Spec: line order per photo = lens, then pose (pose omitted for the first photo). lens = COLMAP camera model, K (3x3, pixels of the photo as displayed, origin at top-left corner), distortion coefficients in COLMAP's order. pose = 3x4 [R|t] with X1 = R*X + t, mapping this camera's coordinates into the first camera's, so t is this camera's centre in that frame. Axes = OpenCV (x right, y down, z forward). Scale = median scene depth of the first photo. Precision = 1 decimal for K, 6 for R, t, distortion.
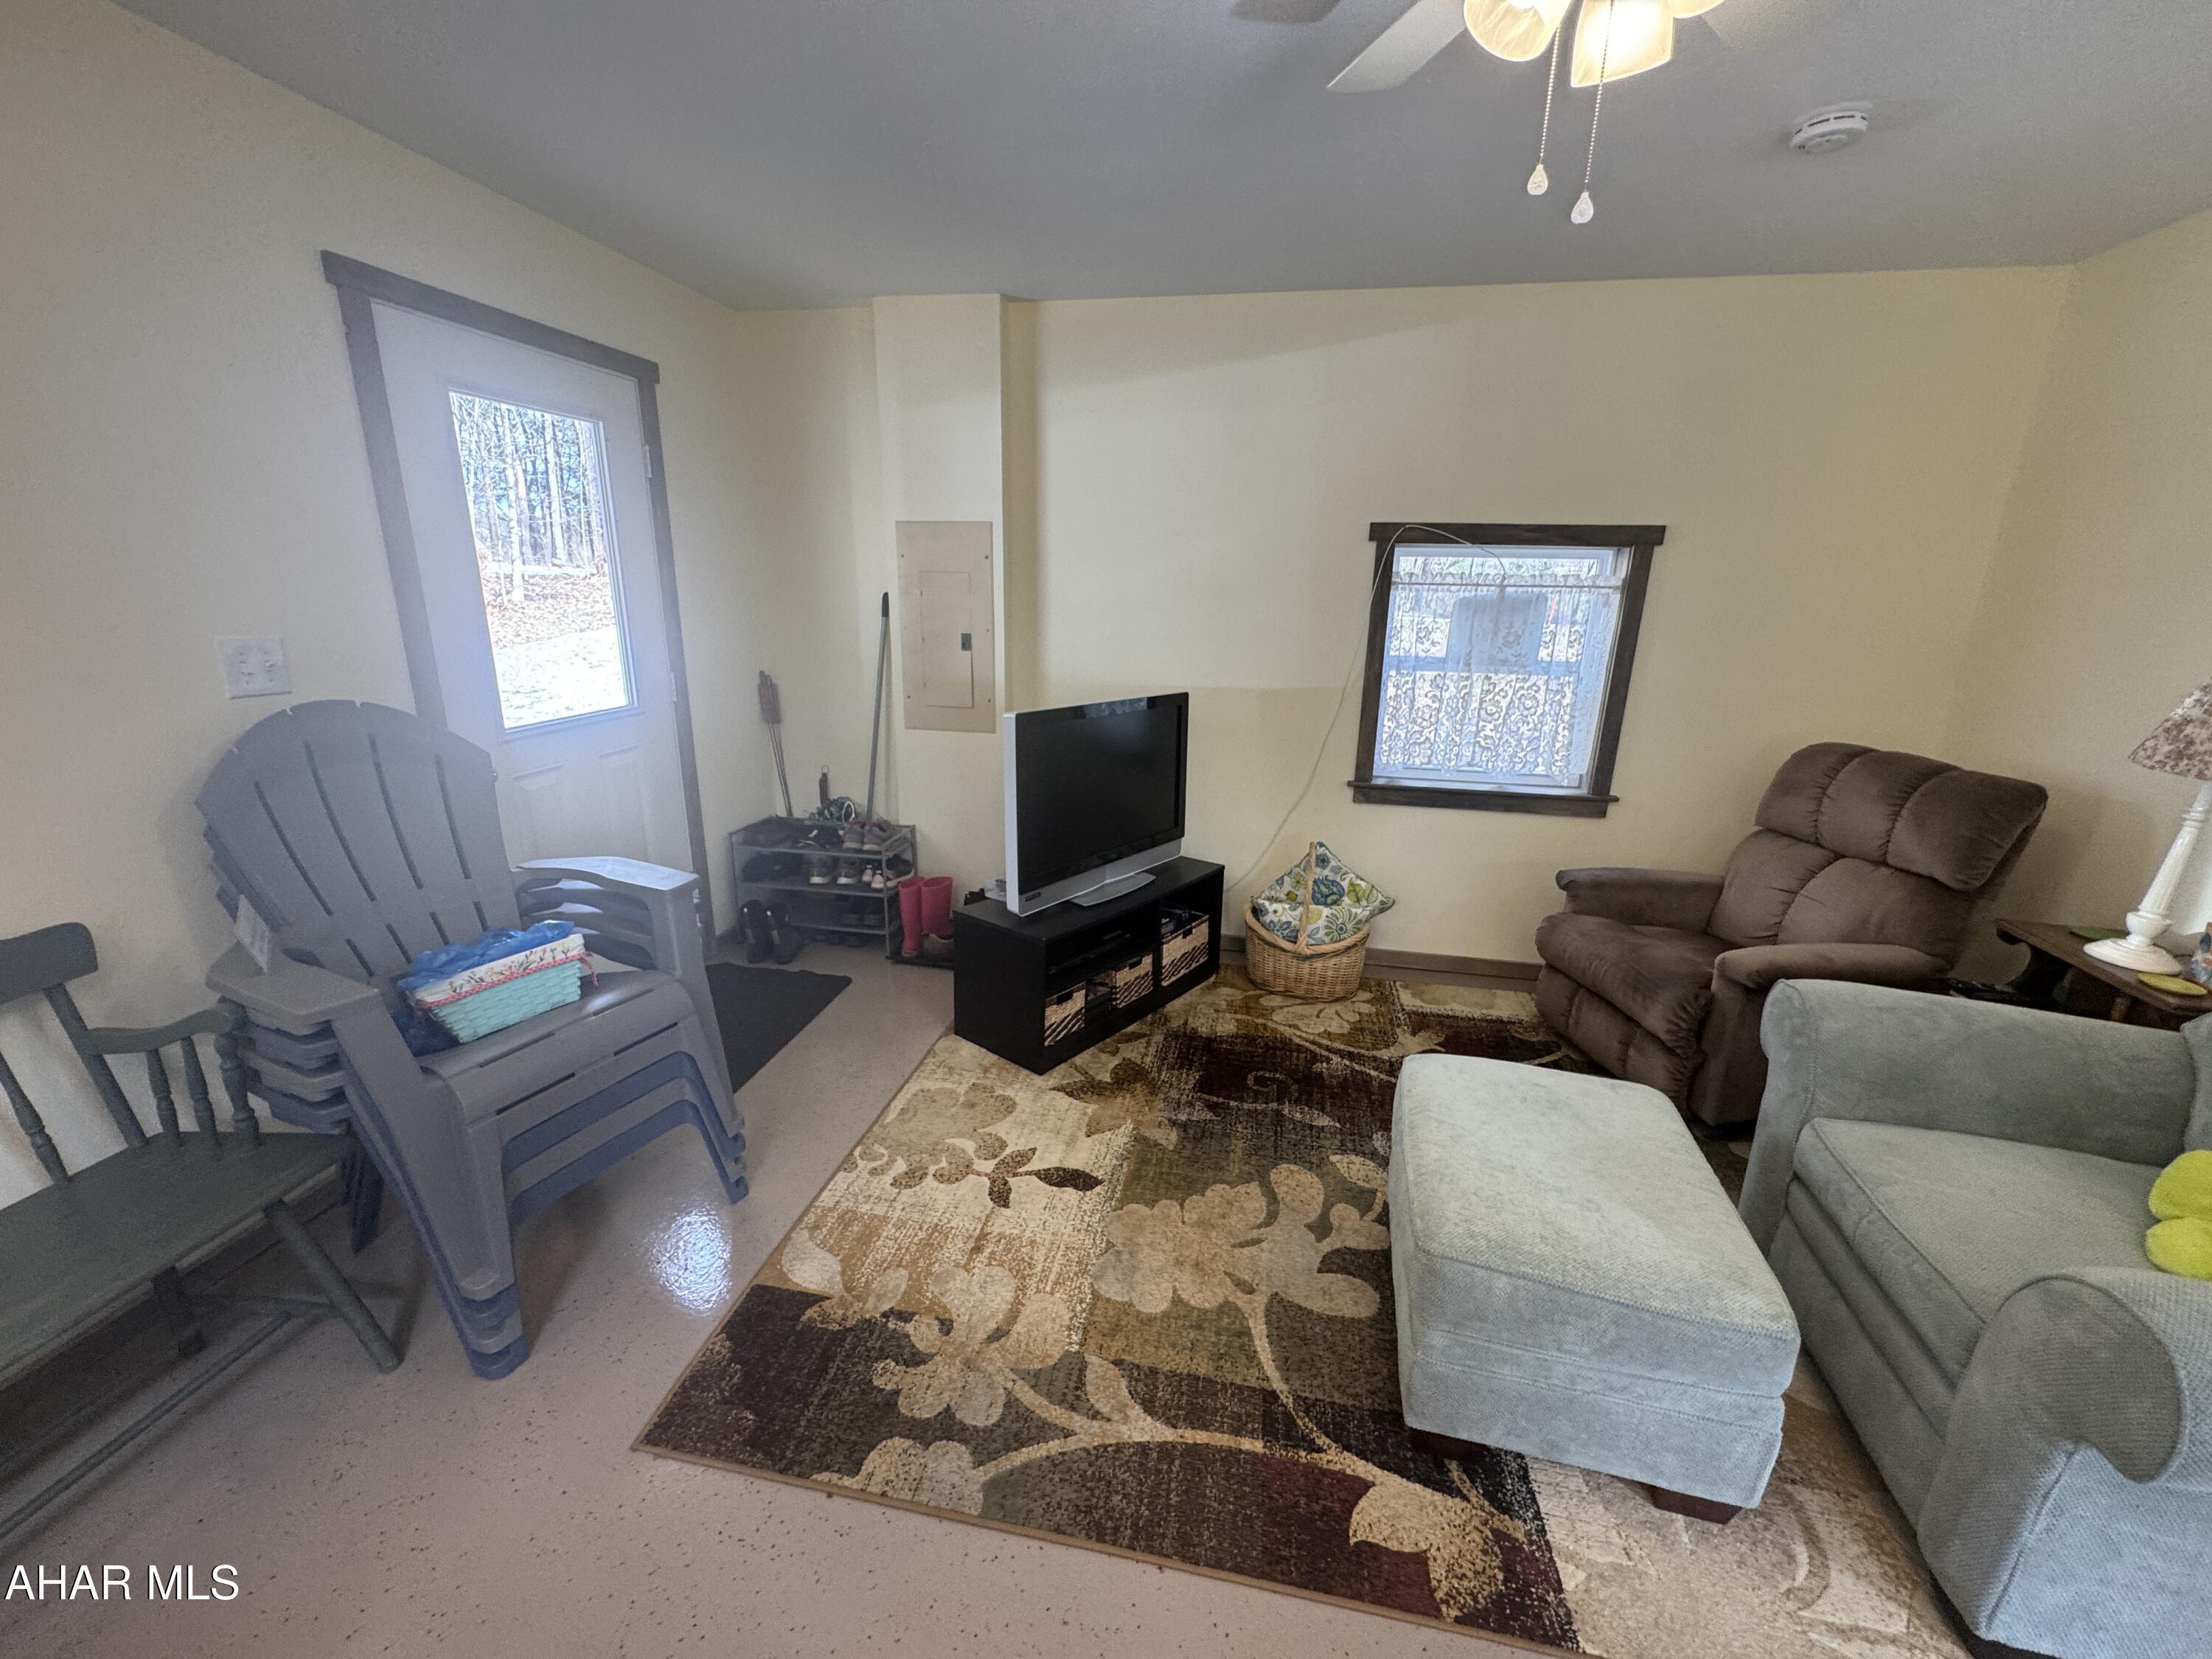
lens RADIAL K [[882.9, 0, 1105.6], [0, 882.9, 832.2], [0, 0, 1]] dist [-0.006252, 0.001429]
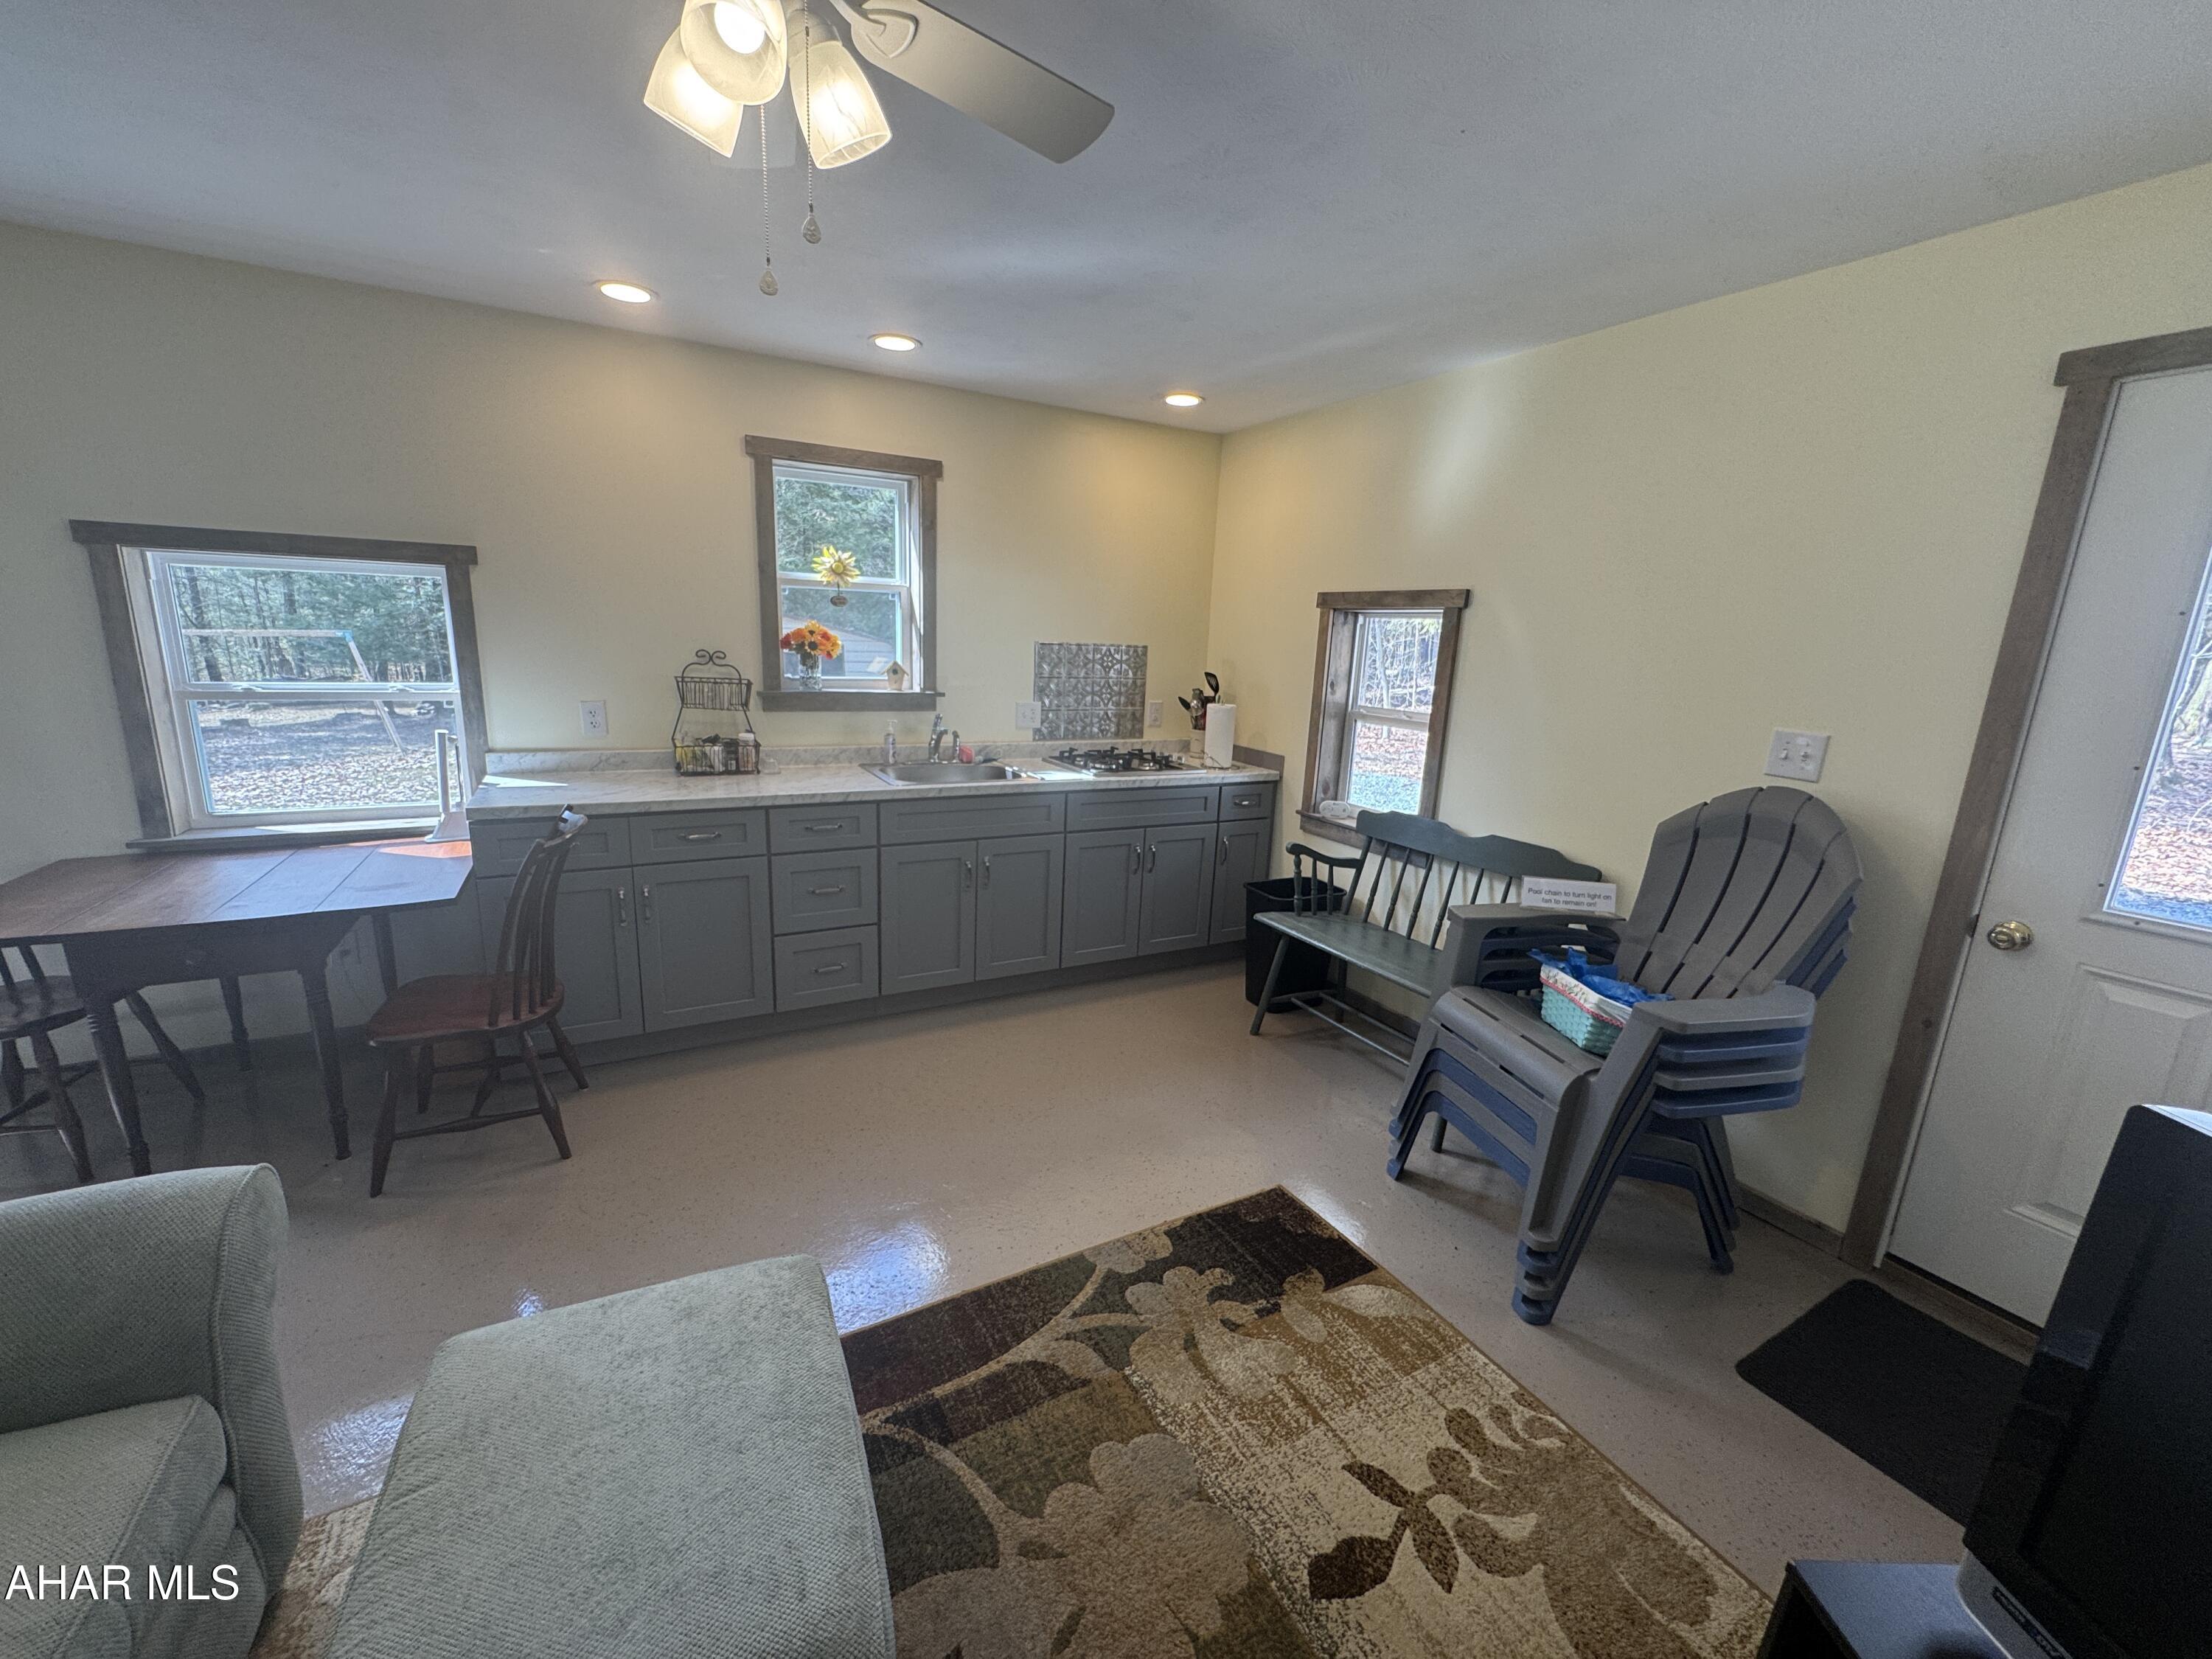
lens RADIAL K [[882.9, 0, 1106.8], [0, 882.9, 824.9], [0, 0, 1]] dist [-0.006252, 0.001429]
pose [[-0.762217, 0.089242, -0.641141, 0.552358], [-0.232704, 0.886464, 0.400038, -0.371306], [0.604048, 0.454112, -0.654911, 1.274434]]
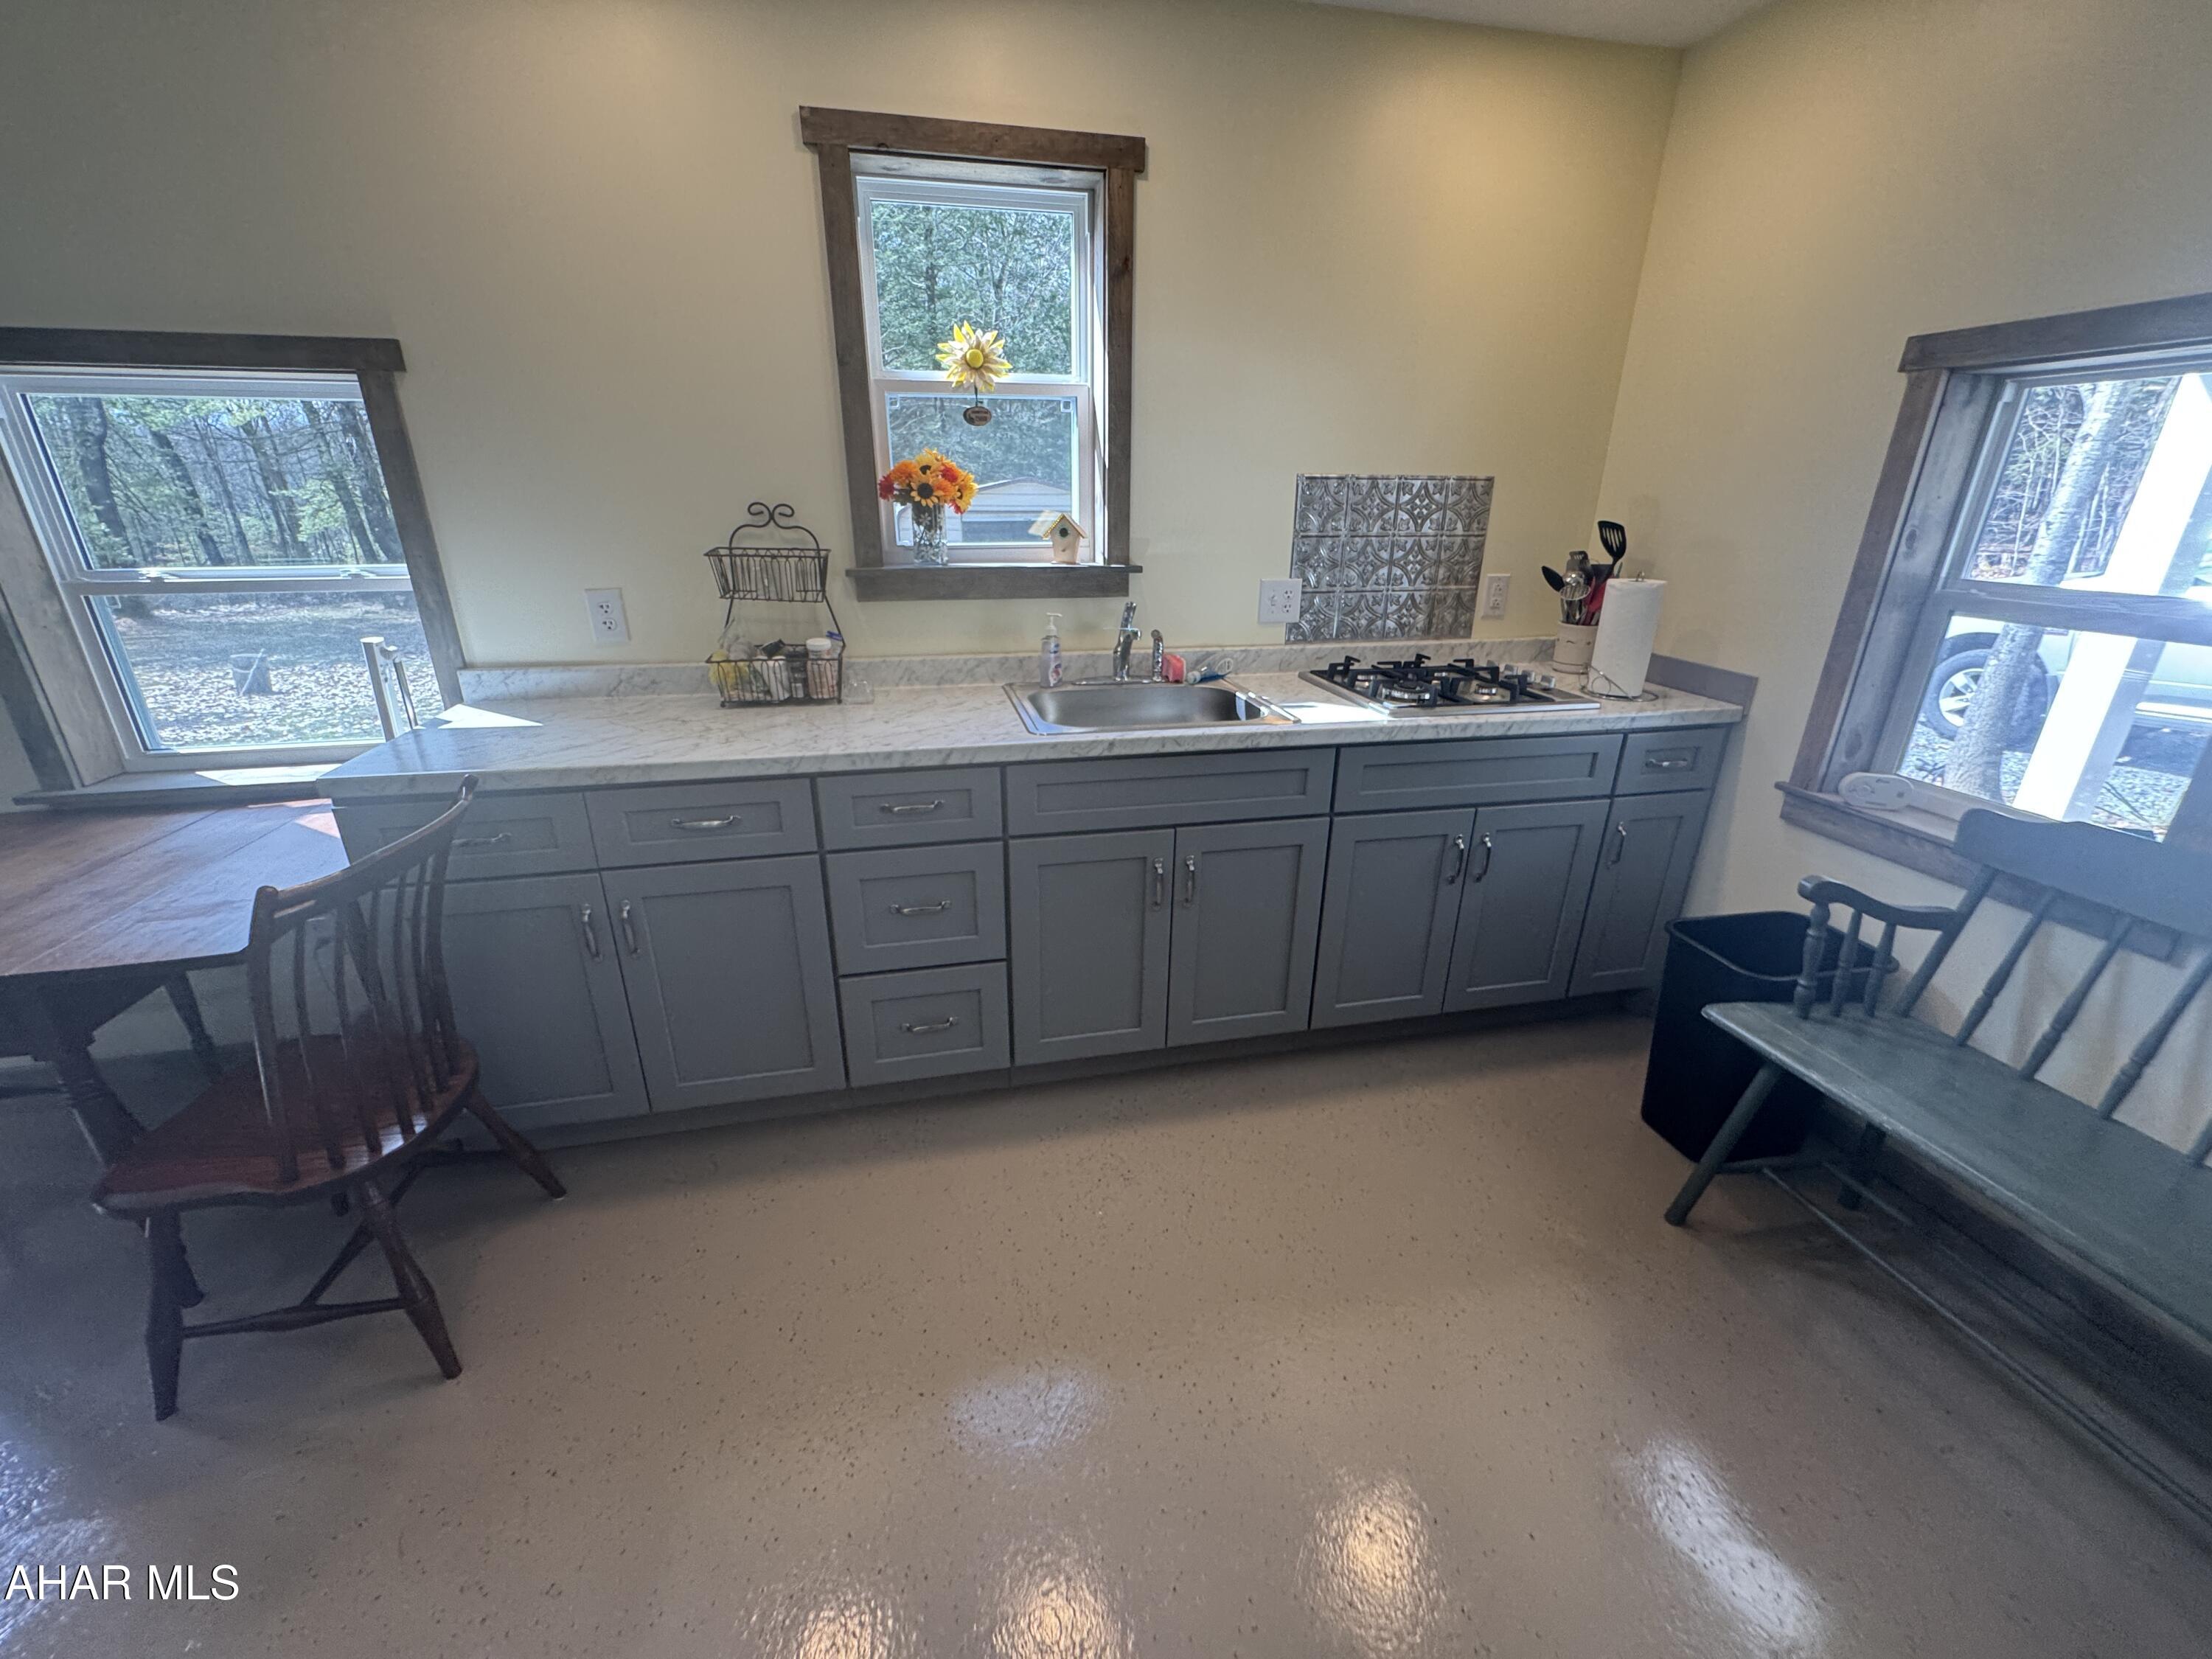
lens RADIAL K [[882.9, 0, 1106.9], [0, 882.9, 825.0], [0, 0, 1]] dist [-0.006252, 0.001429]
pose [[-0.913903, 0.123059, -0.386830, 0.075149], [-0.133519, 0.808791, 0.572739, -0.149859], [0.383345, 0.575077, -0.722726, 0.664763]]
